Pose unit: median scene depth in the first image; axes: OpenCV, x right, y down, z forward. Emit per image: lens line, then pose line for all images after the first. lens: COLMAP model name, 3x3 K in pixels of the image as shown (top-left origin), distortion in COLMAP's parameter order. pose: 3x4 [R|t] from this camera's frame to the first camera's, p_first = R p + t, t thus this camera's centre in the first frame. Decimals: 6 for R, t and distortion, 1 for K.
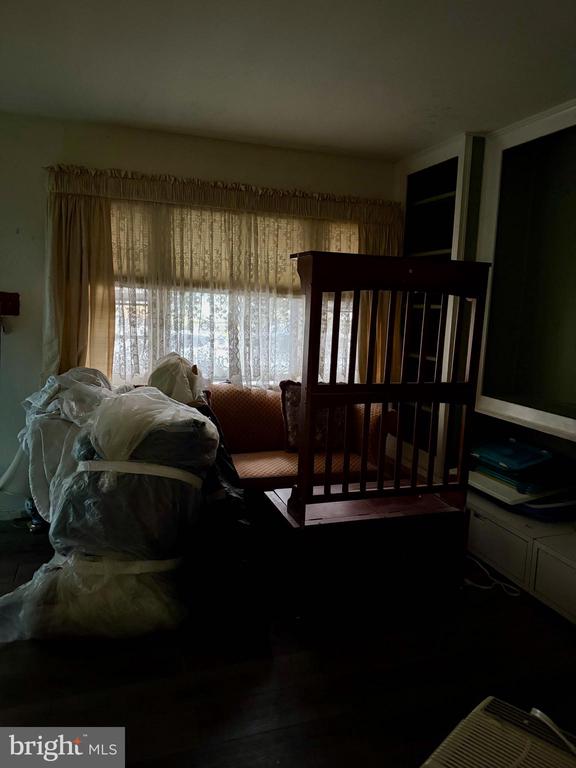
lens RADIAL K [[554.1, 0, 290.0], [0, 554.1, 386.6], [0, 0, 1]] dist [0.098336, -0.000292]
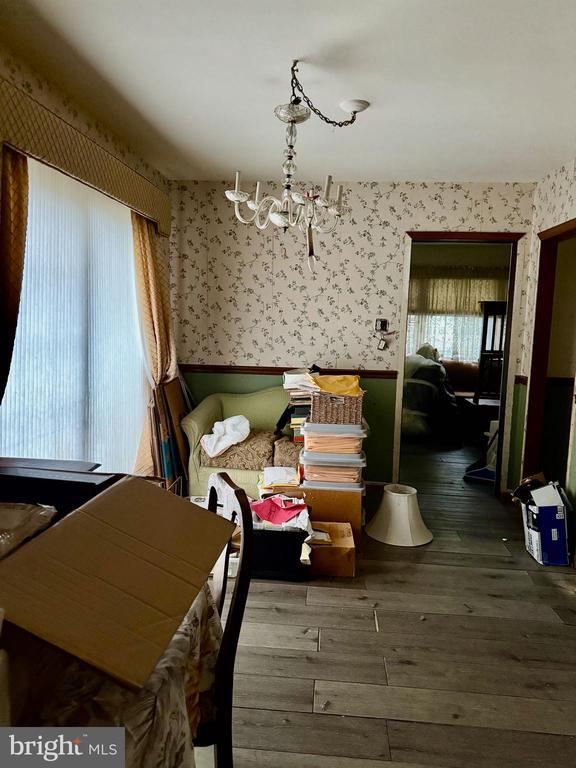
lens RADIAL K [[554.1, 0, 290.0], [0, 554.1, 386.6], [0, 0, 1]] dist [0.098336, -0.000292]
pose [[0.917602, 0.039454, -0.395536, 0.177745], [-0.055722, 0.998004, -0.029719, 0.207009], [0.393574, 0.049310, 0.917969, -1.244955]]
